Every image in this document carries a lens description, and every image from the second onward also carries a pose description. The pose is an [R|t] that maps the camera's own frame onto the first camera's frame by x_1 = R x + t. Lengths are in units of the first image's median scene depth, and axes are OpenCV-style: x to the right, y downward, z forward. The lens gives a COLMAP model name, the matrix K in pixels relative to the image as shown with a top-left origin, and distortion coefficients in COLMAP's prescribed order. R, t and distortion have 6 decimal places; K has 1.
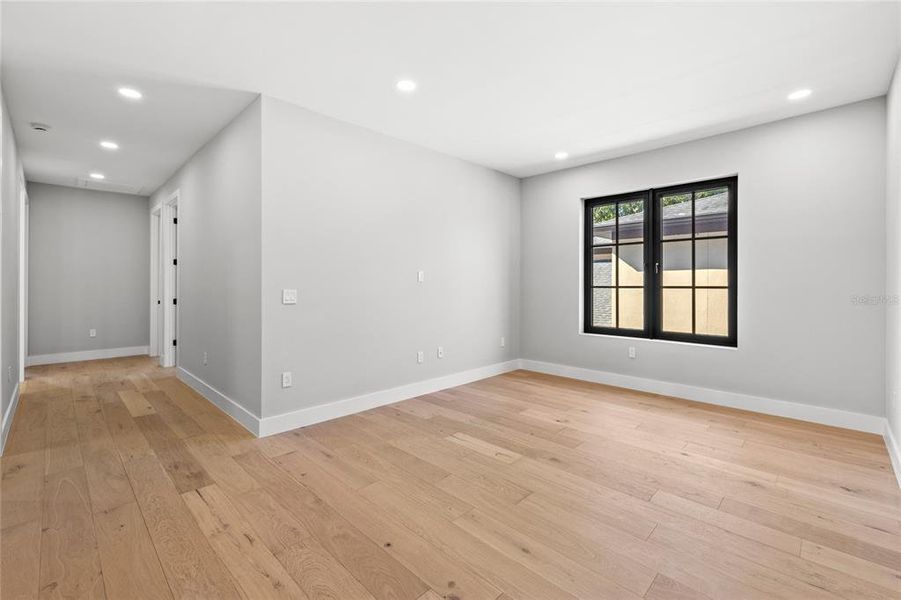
lens RADIAL K [[398.1, 0, 436.1], [0, 398.1, 280.8], [0, 0, 1]] dist [-0.001514, -0.000083]
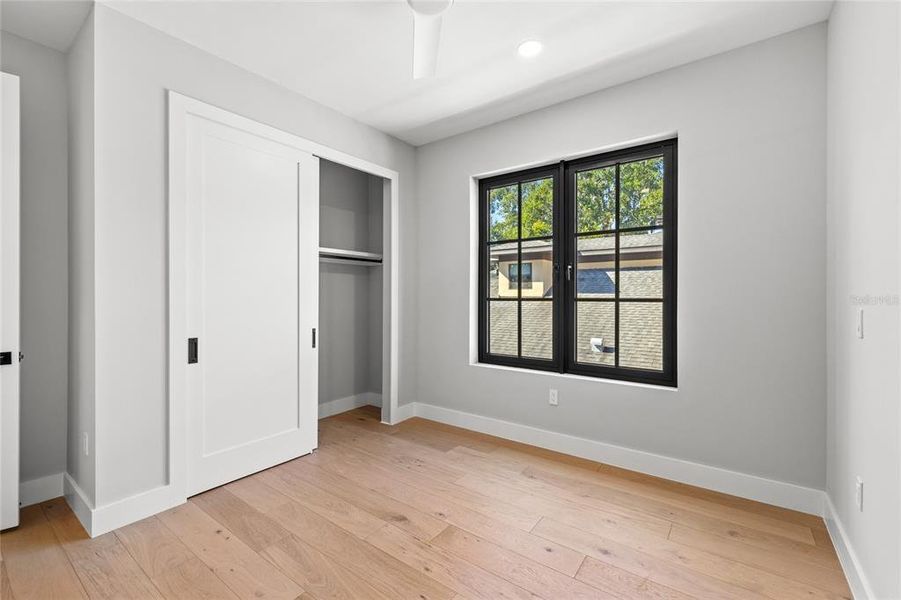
lens RADIAL K [[386.3, 0, 445.0], [0, 386.3, 297.7], [0, 0, 1]] dist [0.000482, 0.000173]
pose [[0.987836, -0.002447, 0.155481, 0.227776], [0.001439, 0.999977, 0.006593, 0.007593], [-0.155494, -0.006289, 0.987817, 0.352950]]
